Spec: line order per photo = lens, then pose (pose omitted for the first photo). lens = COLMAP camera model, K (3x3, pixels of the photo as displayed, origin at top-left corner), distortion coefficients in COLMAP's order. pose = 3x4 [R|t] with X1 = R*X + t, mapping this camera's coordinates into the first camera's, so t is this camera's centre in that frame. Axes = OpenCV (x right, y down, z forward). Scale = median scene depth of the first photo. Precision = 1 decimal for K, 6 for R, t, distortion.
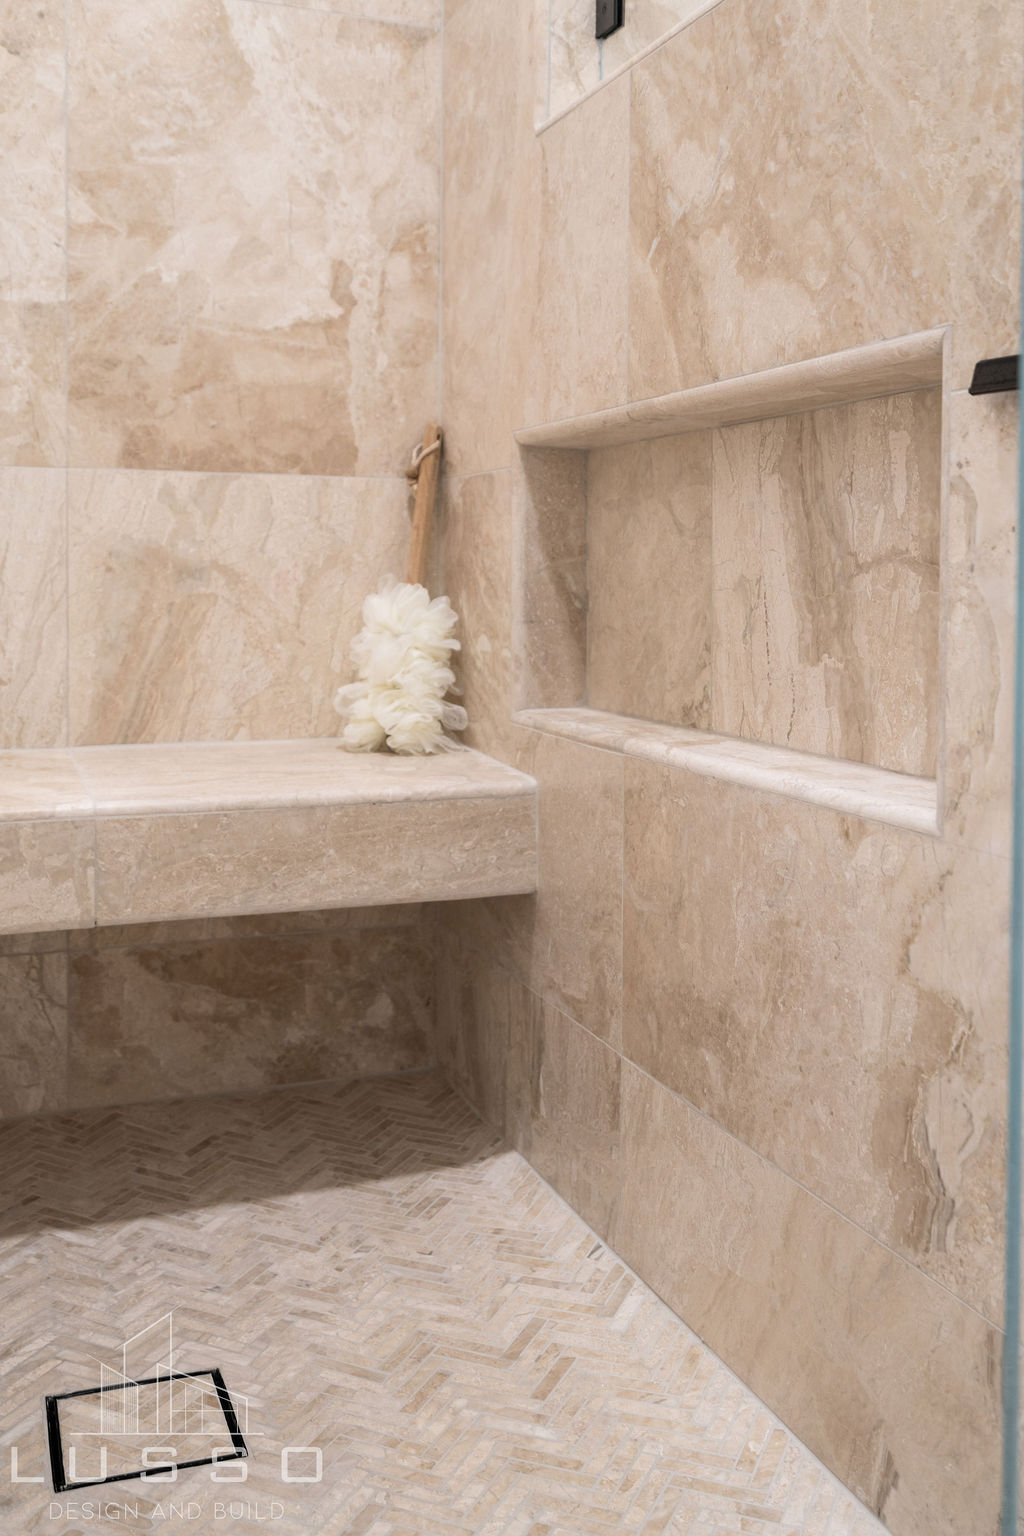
lens RADIAL K [[1548.9, 0, 512.0], [0, 1548.9, 768.0], [0, 0, 1]] dist [0.013208, -0.007352]
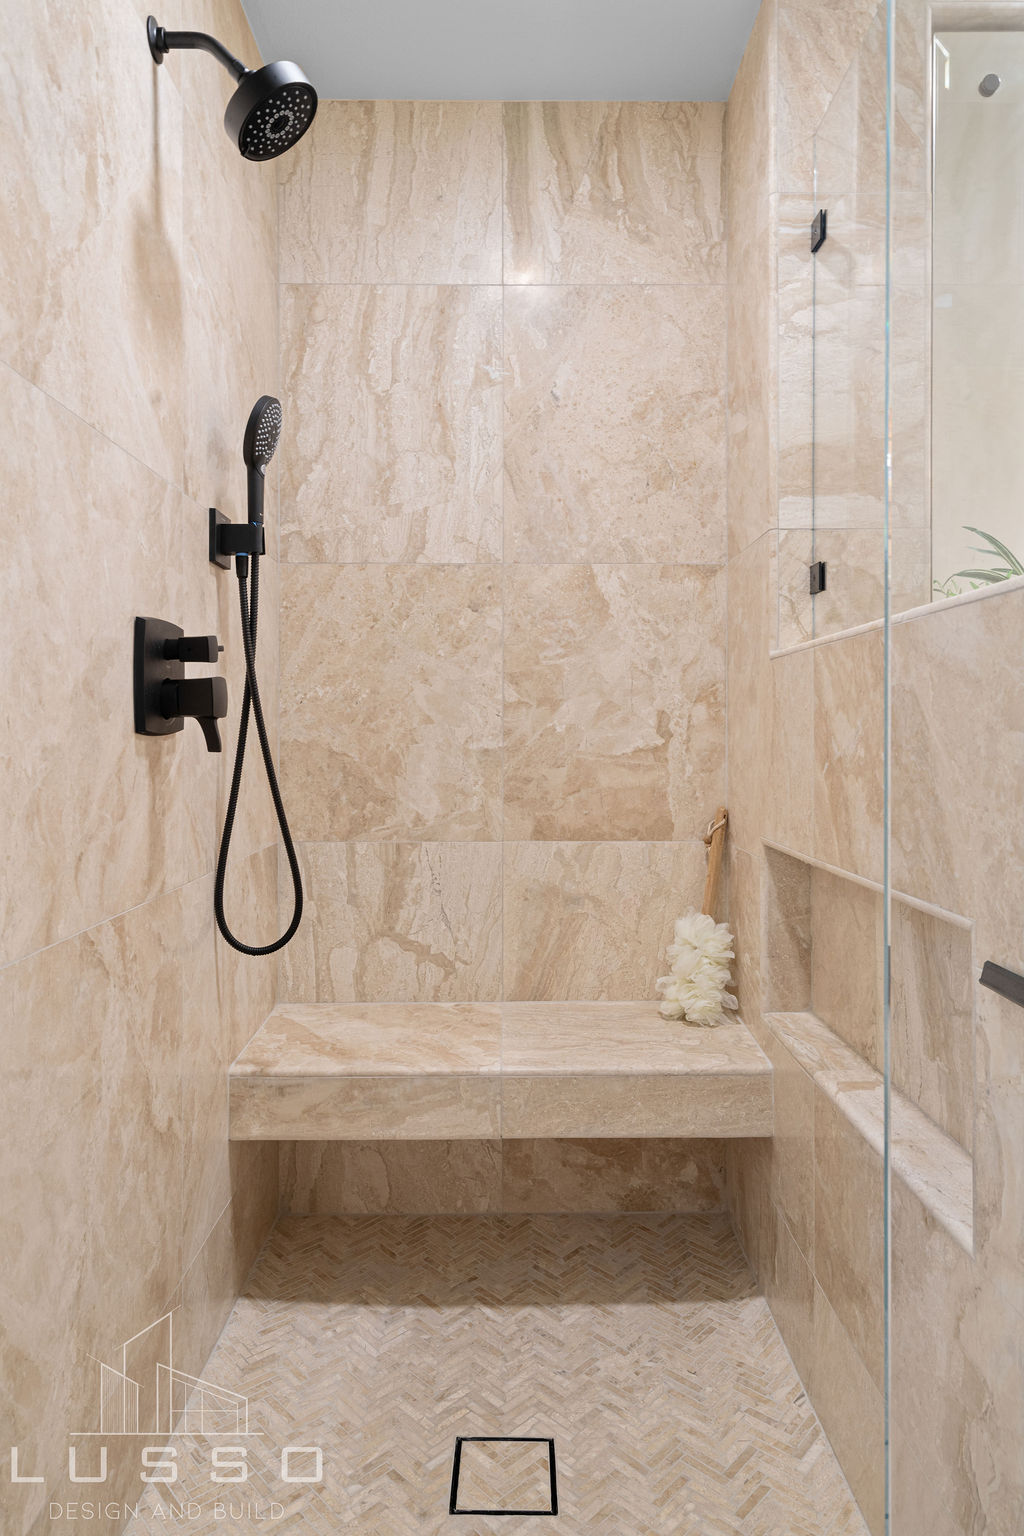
lens RADIAL K [[1008.5, 0, 512.0], [0, 1008.5, 768.0], [0, 0, 1]] dist [0.004485, -0.001619]
pose [[0.929214, -0.001820, -0.369537, 0.140646], [-0.008187, 0.999641, -0.025511, -0.250214], [0.369450, 0.026730, 0.928866, -0.044164]]
